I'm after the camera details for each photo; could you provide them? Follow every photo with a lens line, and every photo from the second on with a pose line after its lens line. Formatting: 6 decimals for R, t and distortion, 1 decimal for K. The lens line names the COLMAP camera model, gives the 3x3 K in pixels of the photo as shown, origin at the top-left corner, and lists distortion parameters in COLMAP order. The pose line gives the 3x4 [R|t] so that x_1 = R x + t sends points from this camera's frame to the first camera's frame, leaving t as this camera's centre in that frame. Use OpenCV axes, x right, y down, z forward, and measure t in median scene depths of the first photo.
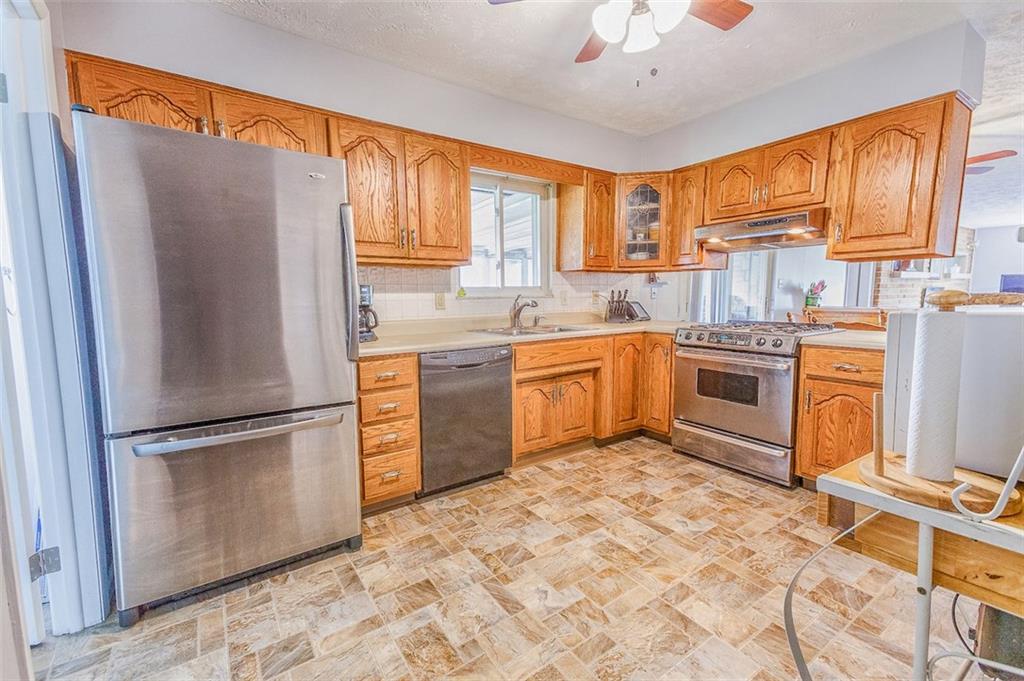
lens RADIAL K [[451.9, 0, 507.1], [0, 451.9, 339.6], [0, 0, 1]] dist [0.050618, -0.003702]
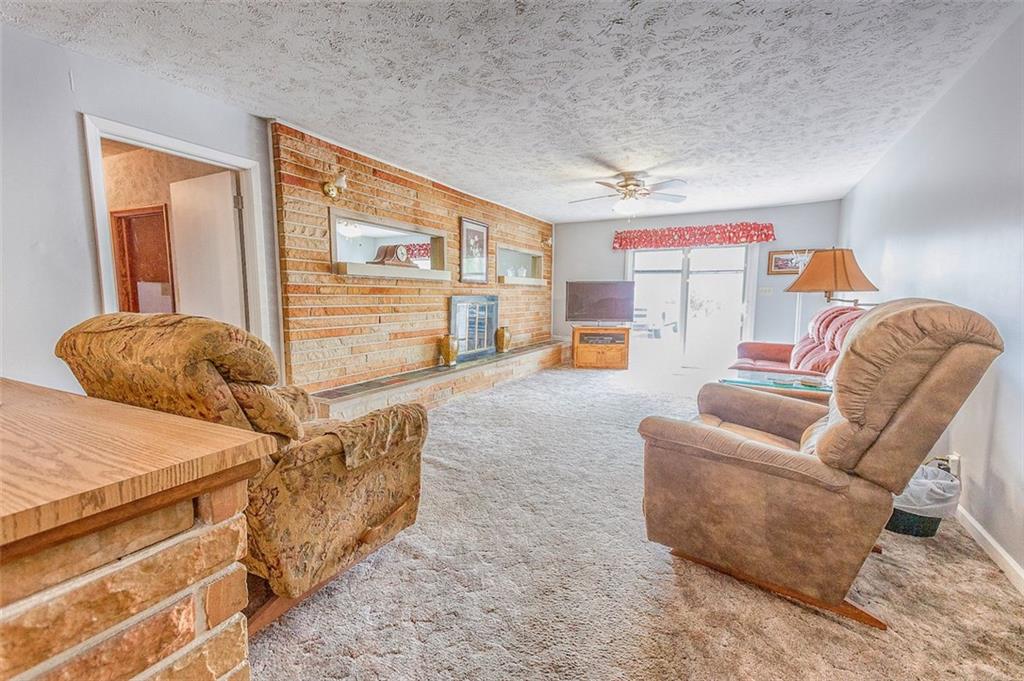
lens RADIAL K [[451.9, 0, 514.9], [0, 451.9, 340.3], [0, 0, 1]] dist [0.050618, -0.003702]
pose [[0.884631, -0.031120, 0.465252, 2.092579], [0.034417, 0.999407, 0.001409, -0.148542], [-0.465020, 0.014766, 0.885177, 1.296627]]
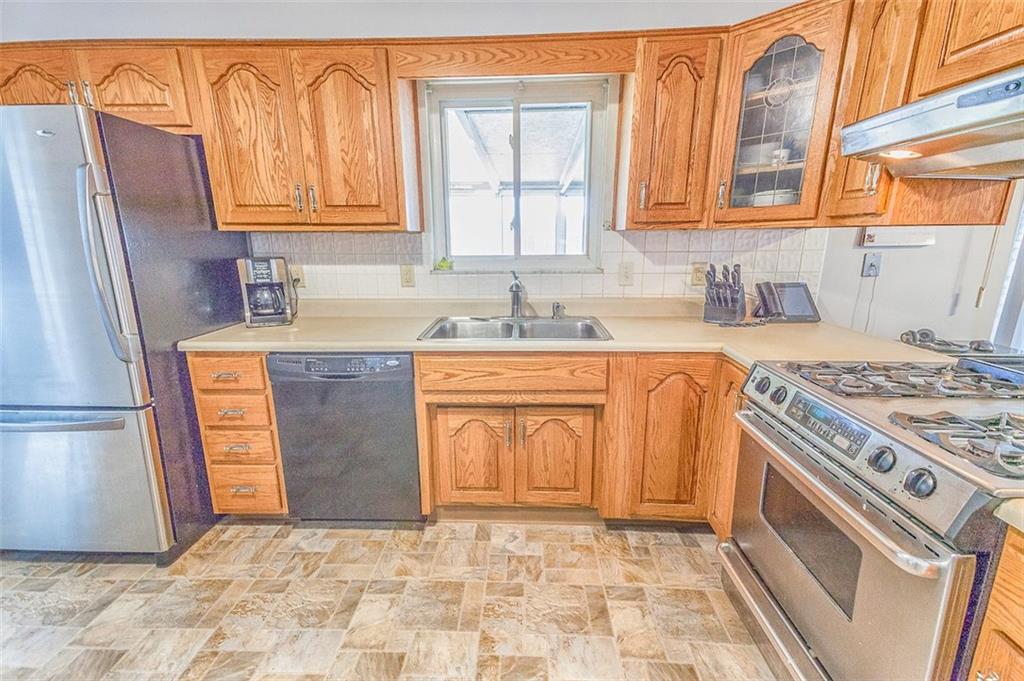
lens RADIAL K [[451.9, 0, 495.6], [0, 451.9, 343.3], [0, 0, 1]] dist [0.050618, -0.003702]
pose [[0.789193, 0.143149, -0.597229, 0.470065], [-0.061952, 0.986052, 0.154481, -0.106359], [0.611013, -0.084915, 0.787053, 0.502077]]
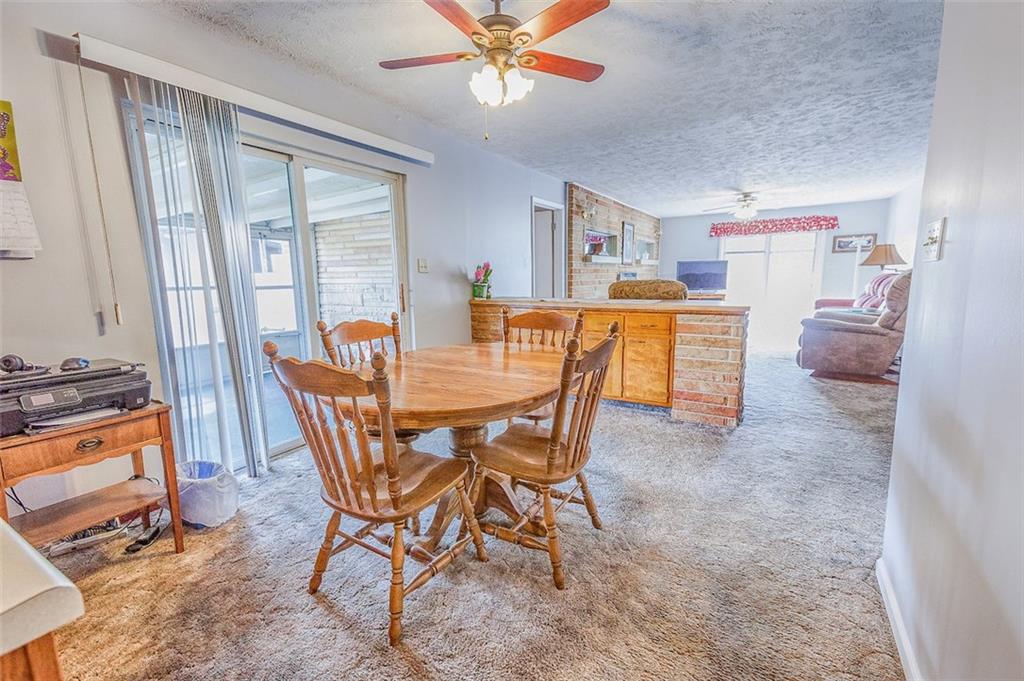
lens RADIAL K [[451.9, 0, 512.1], [0, 451.9, 342.7], [0, 0, 1]] dist [0.050618, -0.003702]
pose [[0.910069, -0.064370, 0.409429, 0.893199], [0.048325, 0.997608, 0.049427, -0.072649], [-0.411631, -0.025196, 0.911002, 0.695395]]
